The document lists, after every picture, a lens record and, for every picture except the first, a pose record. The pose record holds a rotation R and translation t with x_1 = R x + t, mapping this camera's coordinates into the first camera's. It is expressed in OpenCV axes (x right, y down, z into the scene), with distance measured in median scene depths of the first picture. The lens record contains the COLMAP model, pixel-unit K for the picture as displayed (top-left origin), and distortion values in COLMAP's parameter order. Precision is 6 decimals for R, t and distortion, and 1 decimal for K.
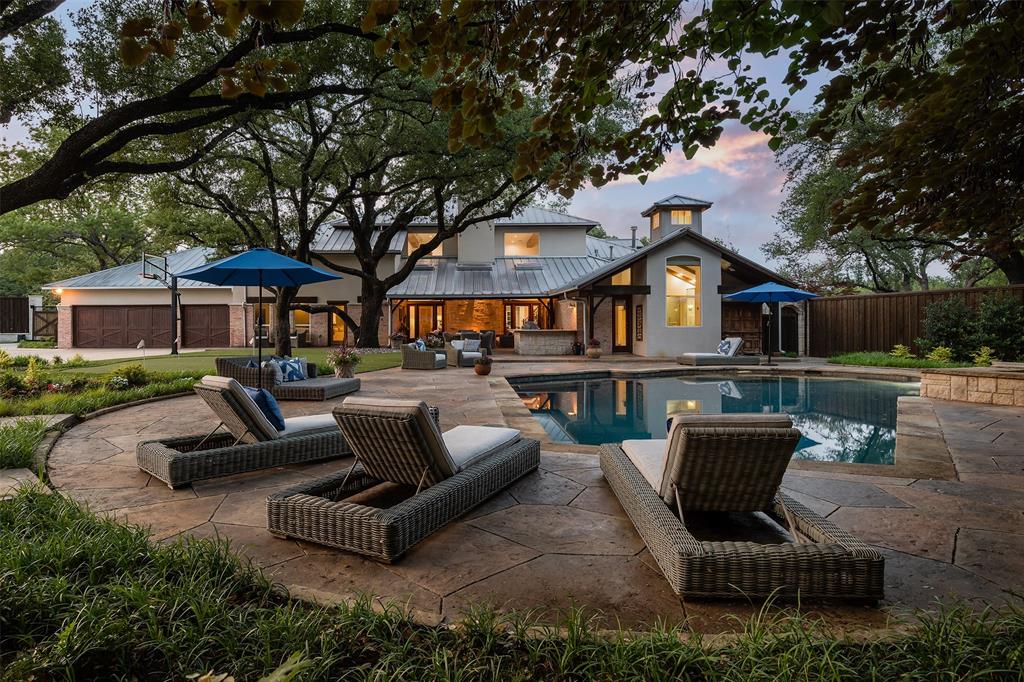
lens RADIAL K [[688.2, 0, 512.2], [0, 688.2, 336.9], [0, 0, 1]] dist [-0.001061, -0.000012]
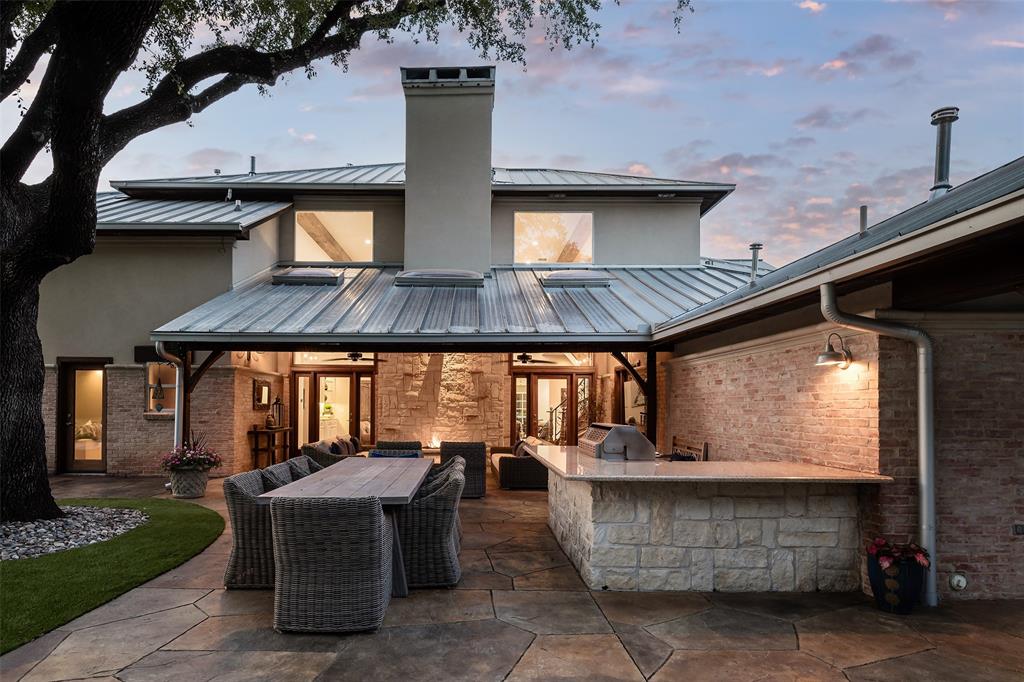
lens RADIAL K [[603.0, 0, 507.4], [0, 603.0, 344.7], [0, 0, 1]] dist [0.003899, 0.000408]
pose [[0.999841, 0.009339, -0.015165, -0.009538], [-0.011145, 0.992254, -0.123724, -0.019942], [0.013892, 0.123874, 0.992201, 0.654952]]
